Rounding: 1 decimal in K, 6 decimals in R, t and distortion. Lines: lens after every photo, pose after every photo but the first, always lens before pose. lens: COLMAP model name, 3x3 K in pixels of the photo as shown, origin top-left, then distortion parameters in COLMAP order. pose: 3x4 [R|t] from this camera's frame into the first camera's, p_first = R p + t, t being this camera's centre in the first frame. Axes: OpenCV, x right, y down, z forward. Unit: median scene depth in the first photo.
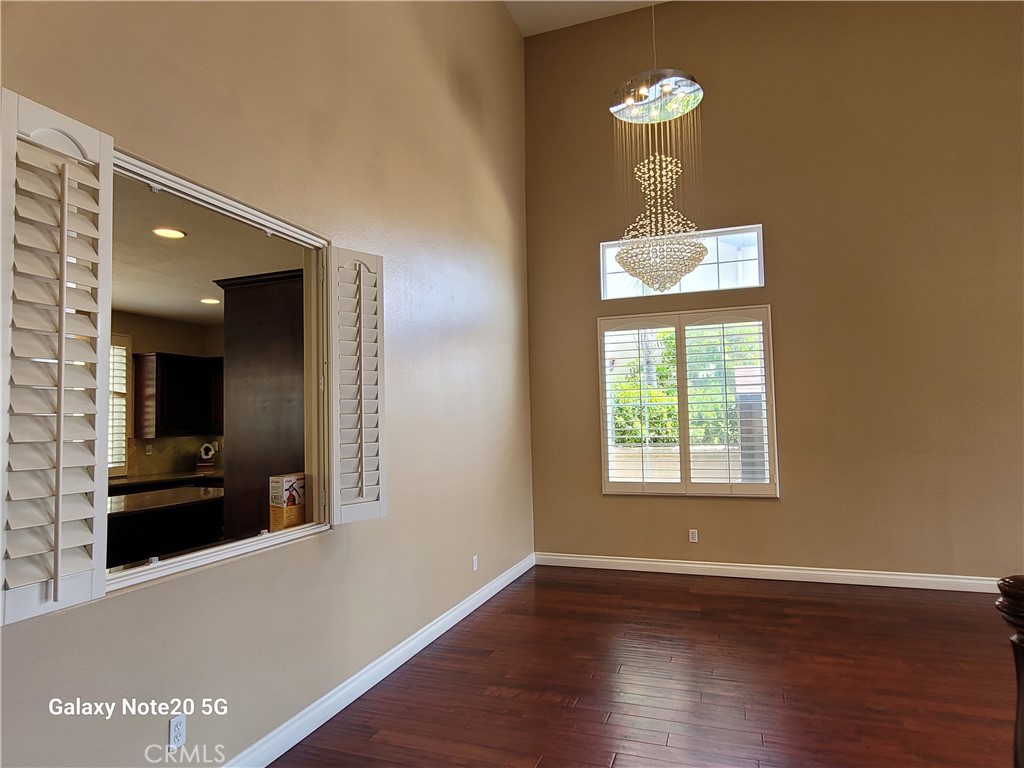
lens RADIAL K [[615.7, 0, 512.0], [0, 615.7, 384.0], [0, 0, 1]] dist [-0.003674, 0.002612]
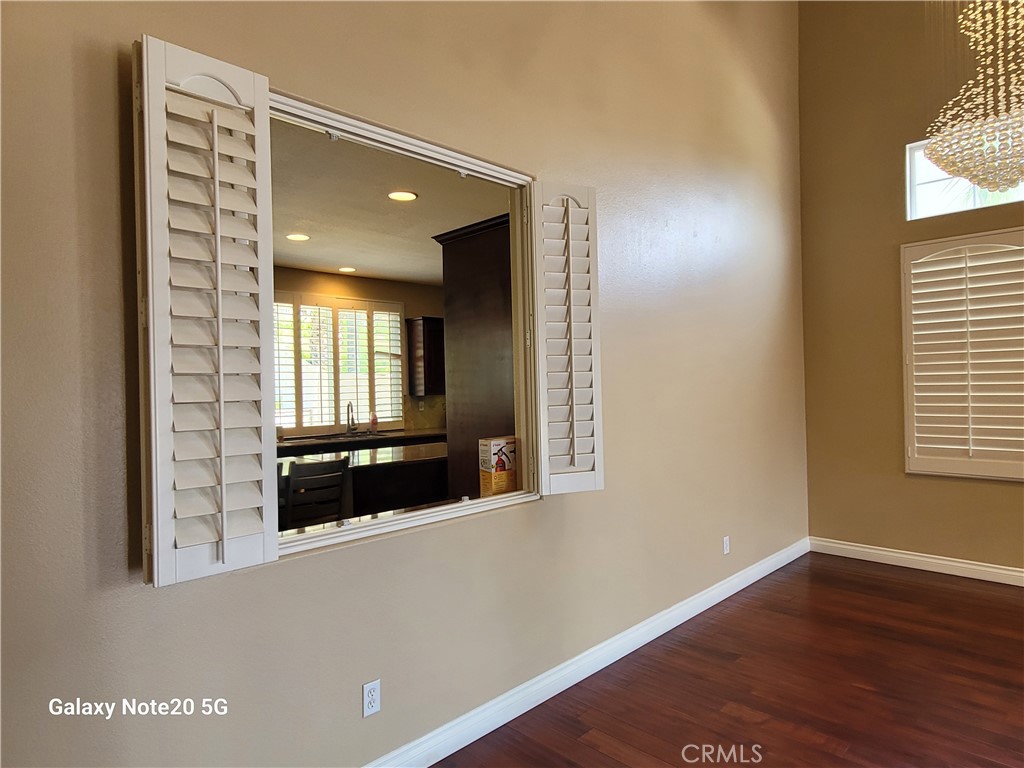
lens RADIAL K [[615.7, 0, 512.0], [0, 615.7, 384.0], [0, 0, 1]] dist [-0.003674, 0.002612]
pose [[0.904814, 0.002453, -0.425800, 0.051339], [0.026151, 0.997776, 0.061319, 0.009445], [0.425004, -0.066617, 0.902737, 0.169650]]
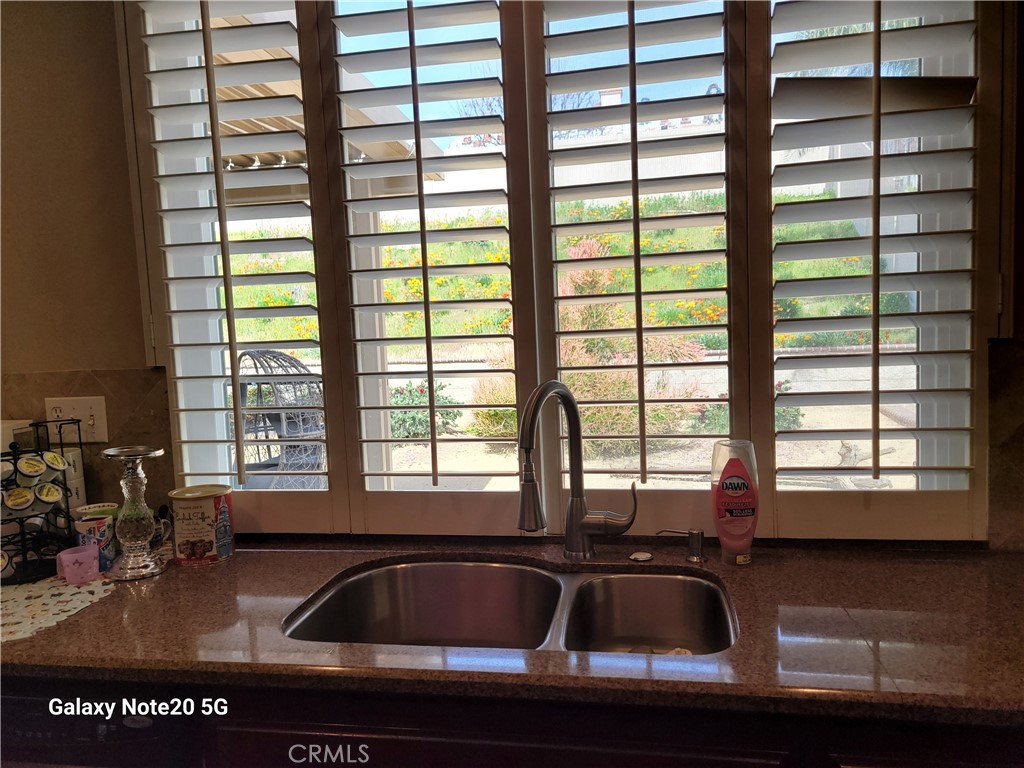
lens RADIAL K [[774.0, 0, 512.0], [0, 774.0, 384.0], [0, 0, 1]] dist [0.032390, 0.001006]
pose [[0.163113, 0.099556, -0.981572, -0.881936], [0.099885, 0.988118, 0.116819, 0.125203], [0.981538, -0.117099, 0.151231, 1.724672]]
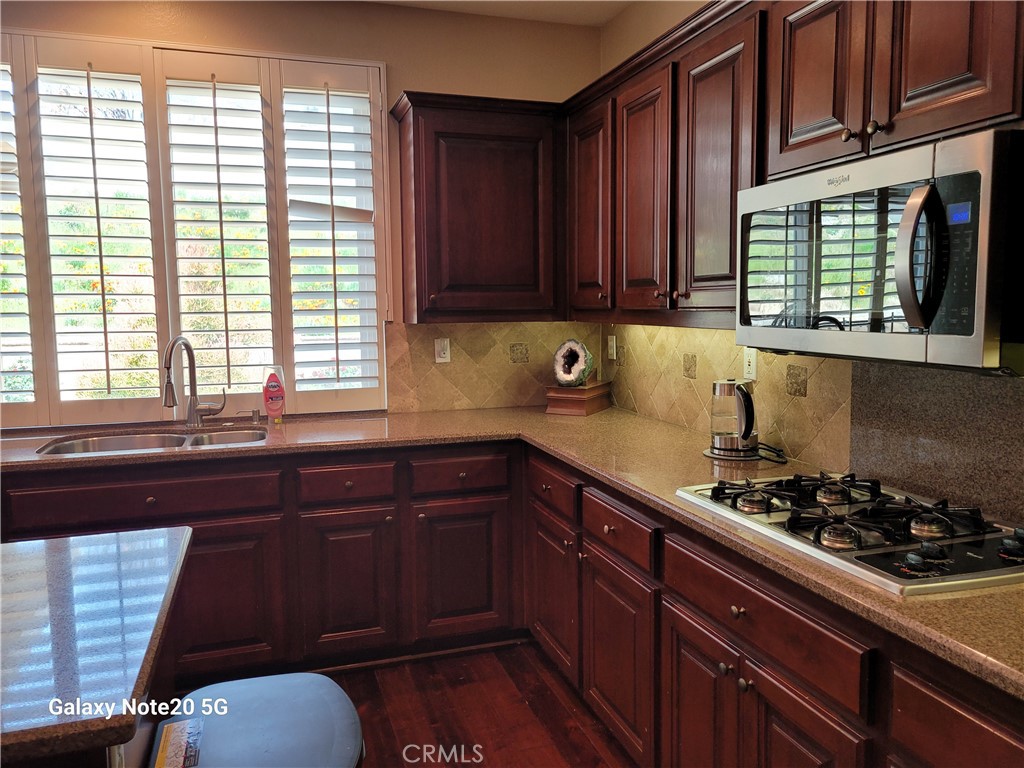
lens RADIAL K [[774.0, 0, 512.0], [0, 774.0, 384.0], [0, 0, 1]] dist [0.032390, 0.001006]
pose [[0.603622, 0.098548, -0.791157, -0.321335], [0.044650, 0.986595, 0.156959, 0.106496], [0.796019, -0.130068, 0.591130, 1.569337]]
